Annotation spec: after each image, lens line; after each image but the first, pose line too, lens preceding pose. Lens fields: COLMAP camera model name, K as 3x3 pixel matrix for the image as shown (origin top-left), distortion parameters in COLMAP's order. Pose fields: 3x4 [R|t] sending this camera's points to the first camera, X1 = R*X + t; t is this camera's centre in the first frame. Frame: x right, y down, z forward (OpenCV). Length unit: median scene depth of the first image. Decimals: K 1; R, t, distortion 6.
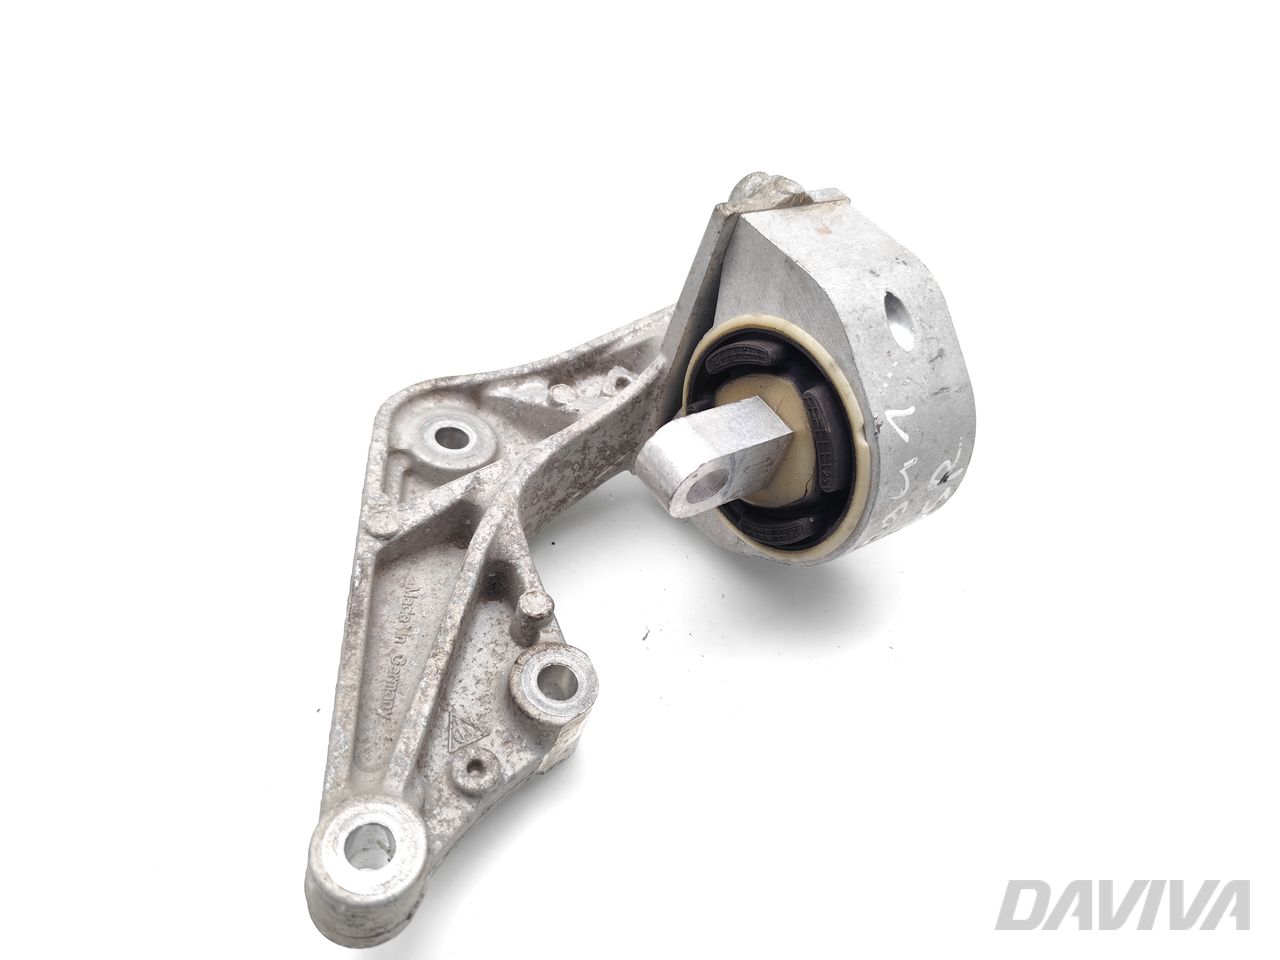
lens RADIAL K [[919.7, 0, 640.0], [0, 919.7, 480.0], [0, 0, 1]] dist [0.006962, -0.000005]
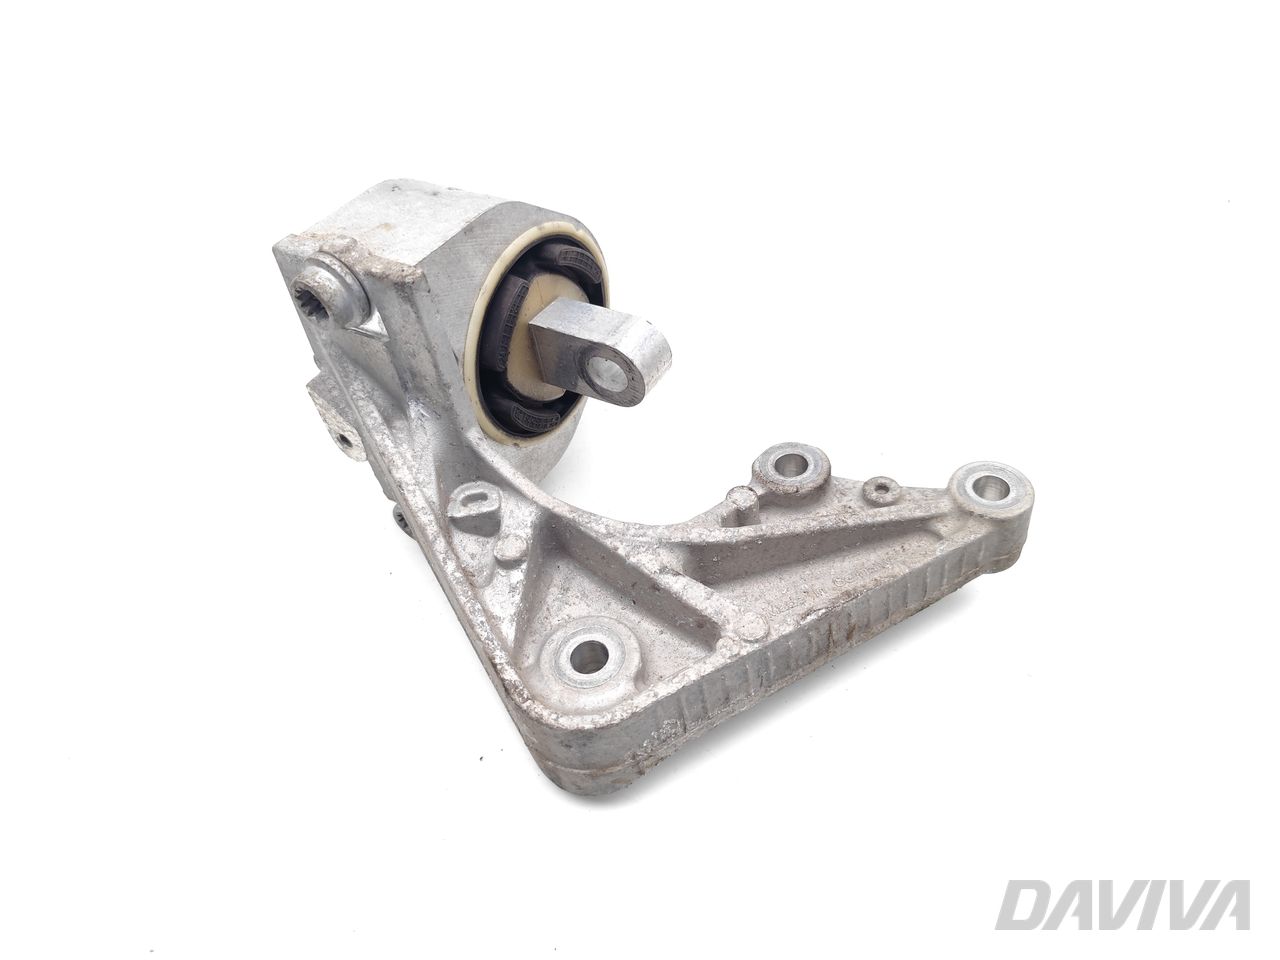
lens RADIAL K [[919.7, 0, 640.0], [0, 919.7, 480.0], [0, 0, 1]] dist [0.006962, -0.000005]
pose [[-0.397466, -0.769764, 0.499484, -0.603875], [0.642510, 0.155163, 0.750404, -0.789703], [-0.655135, 0.619184, 0.432909, 0.564668]]
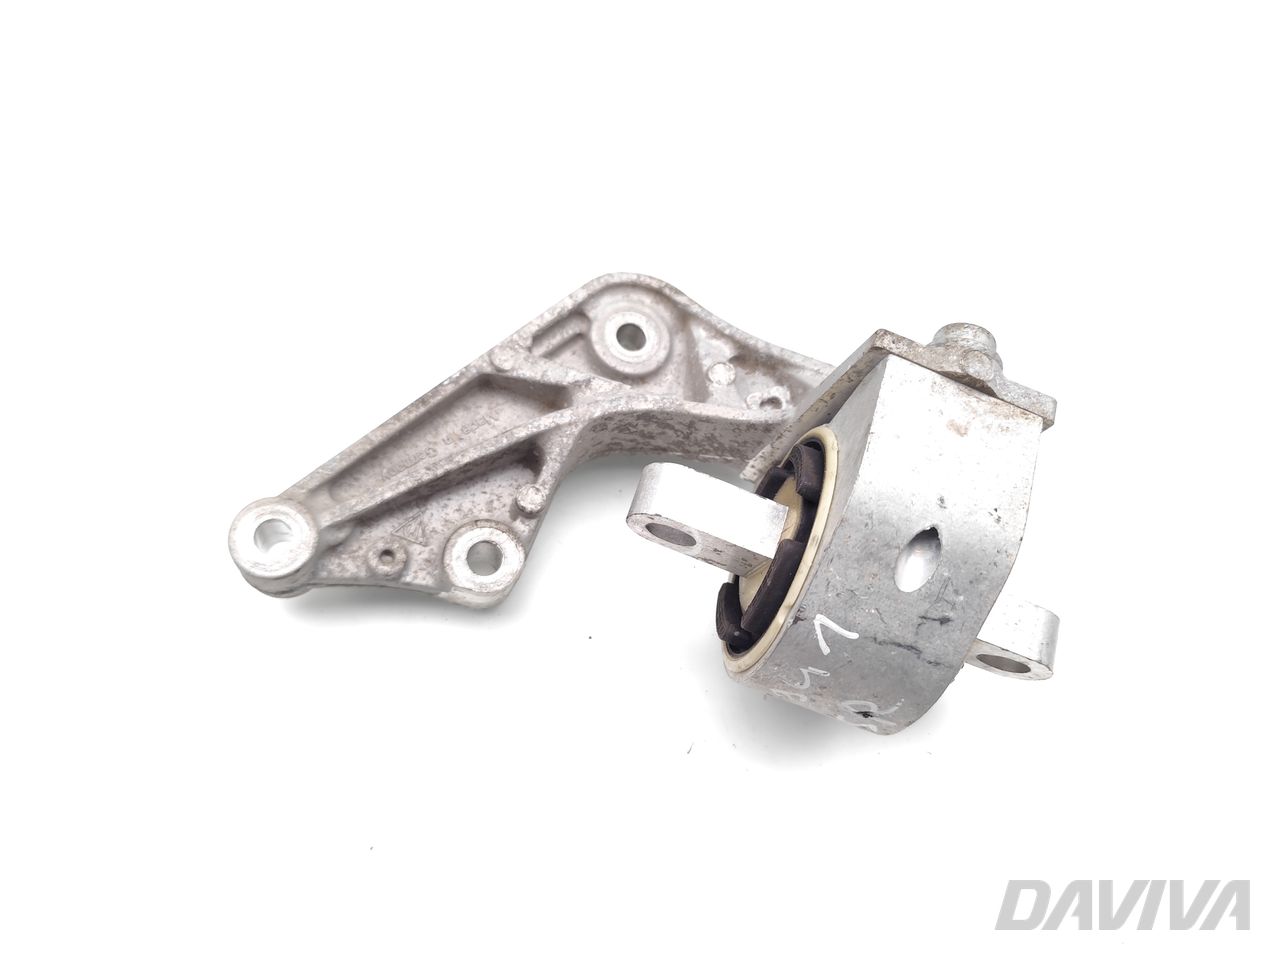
lens RADIAL K [[919.7, 0, 640.0], [0, 919.7, 480.0], [0, 0, 1]] dist [0.006962, -0.000005]
pose [[0.607993, 0.697652, -0.378981, 0.380661], [-0.601262, 0.716326, 0.354063, -0.362259], [0.518487, 0.012599, 0.854993, 0.090139]]
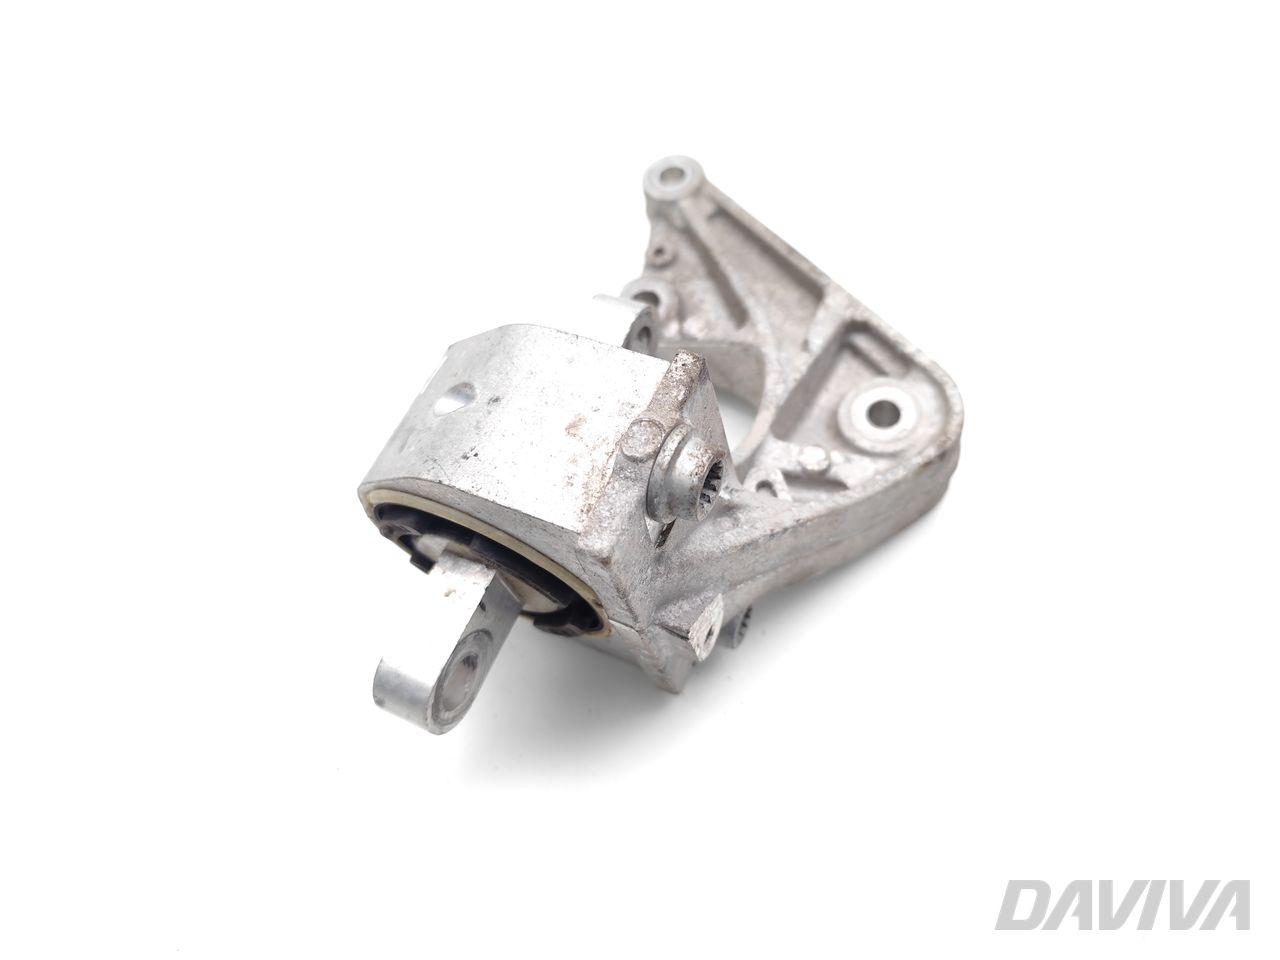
lens RADIAL K [[920.6, 0, 668.5], [0, 920.6, 476.6], [0, 0, 1]] dist [0.001986, -0.000037]
pose [[-0.871857, 0.359993, -0.332068, 0.396072], [-0.382244, -0.076272, 0.920908, -0.993872], [0.306193, 0.929832, 0.204104, 0.906779]]
